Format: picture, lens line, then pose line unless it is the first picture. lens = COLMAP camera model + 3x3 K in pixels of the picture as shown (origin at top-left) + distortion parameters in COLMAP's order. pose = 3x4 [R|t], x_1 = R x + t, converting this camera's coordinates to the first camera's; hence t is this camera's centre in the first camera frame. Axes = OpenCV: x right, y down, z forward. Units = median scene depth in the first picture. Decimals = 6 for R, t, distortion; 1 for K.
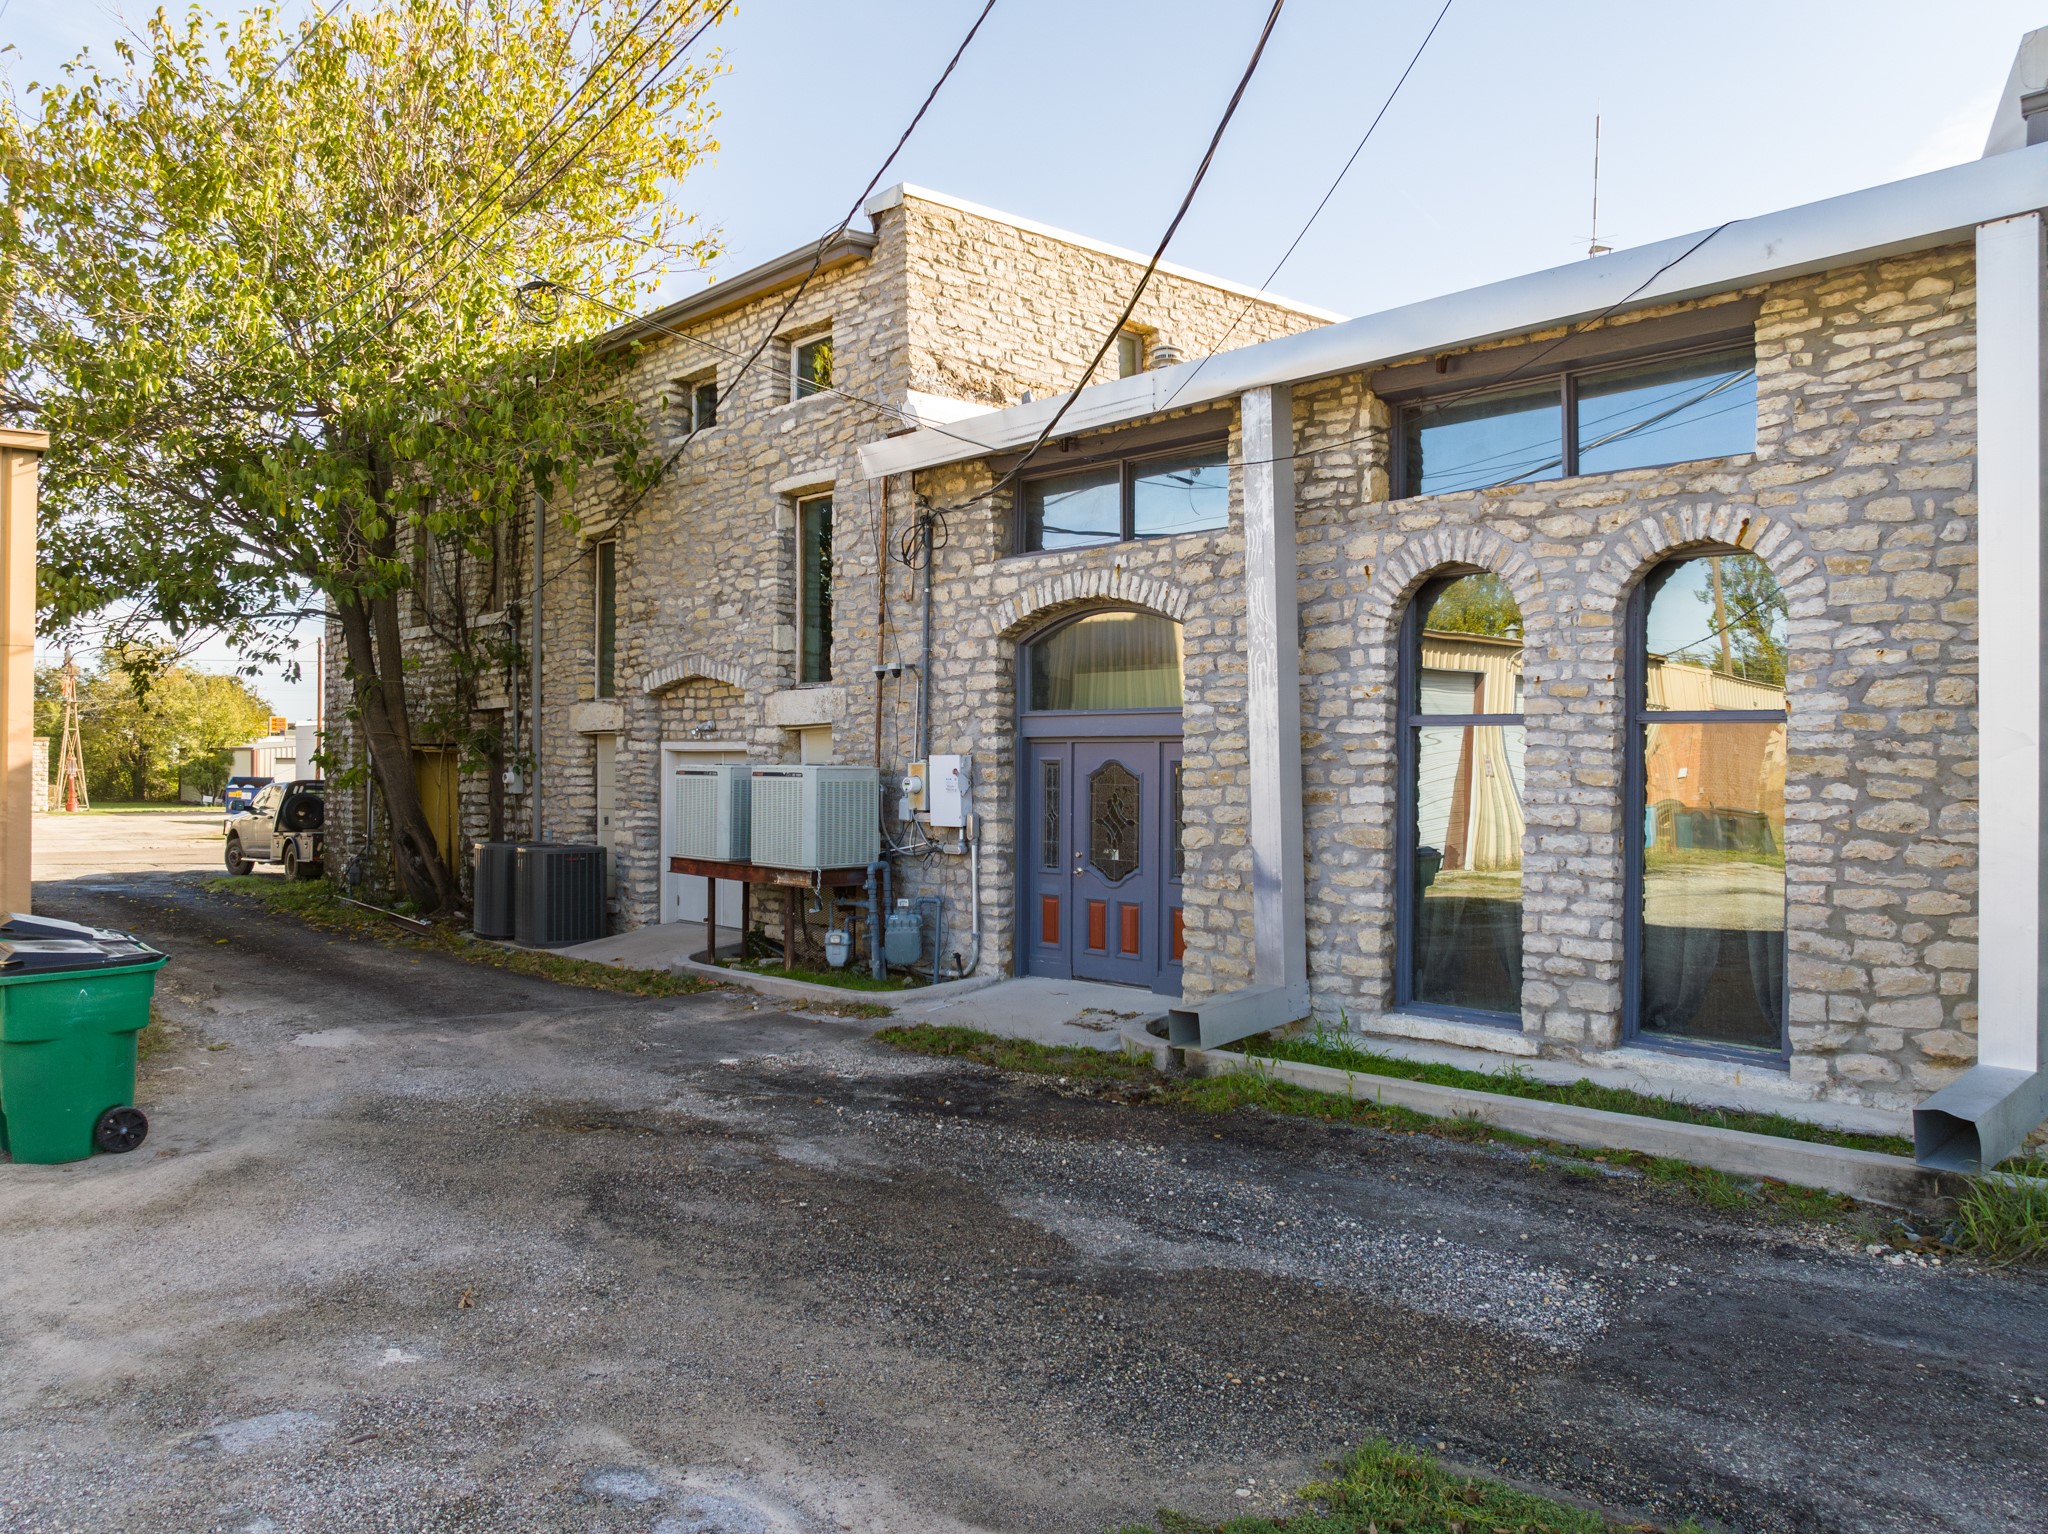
lens RADIAL K [[1458.4, 0, 1024.0], [0, 1458.4, 767.0], [0, 0, 1]] dist [-0.029001, -0.021179]
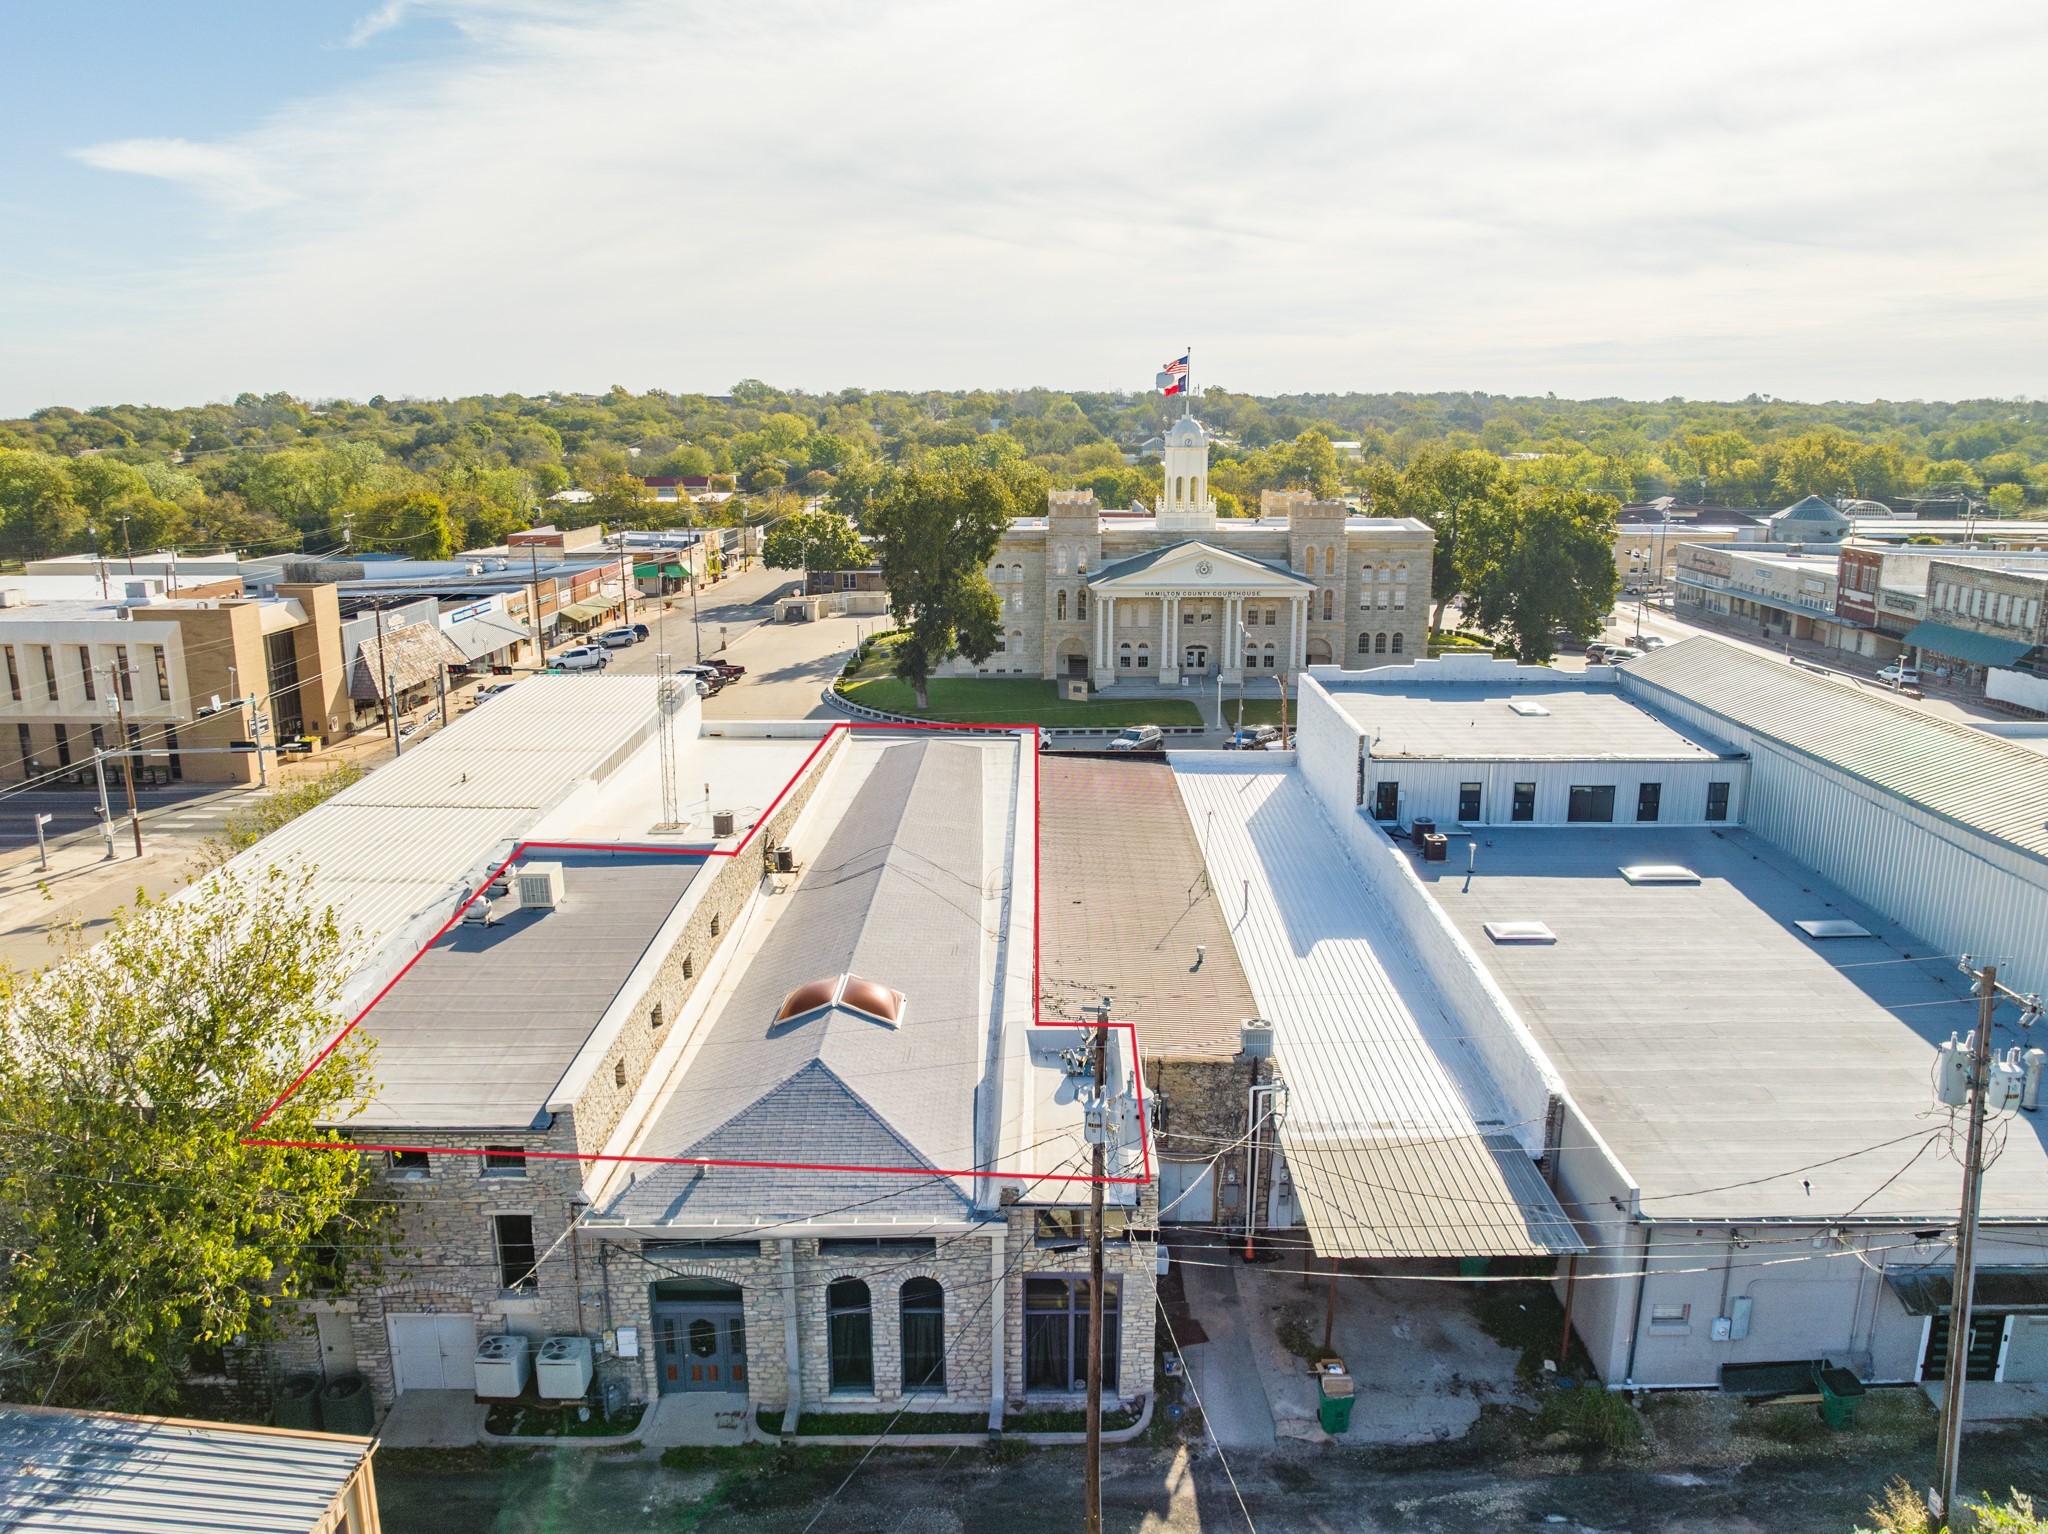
lens RADIAL K [[1458.4, 0, 1024.0], [0, 1458.4, 767.0], [0, 0, 1]] dist [-0.029001, -0.021179]
pose [[0.698157, -0.175942, 0.693989, -1.124876], [0.005257, 0.970567, 0.240772, -1.533030], [-0.715925, -0.164448, 0.678534, -0.987992]]
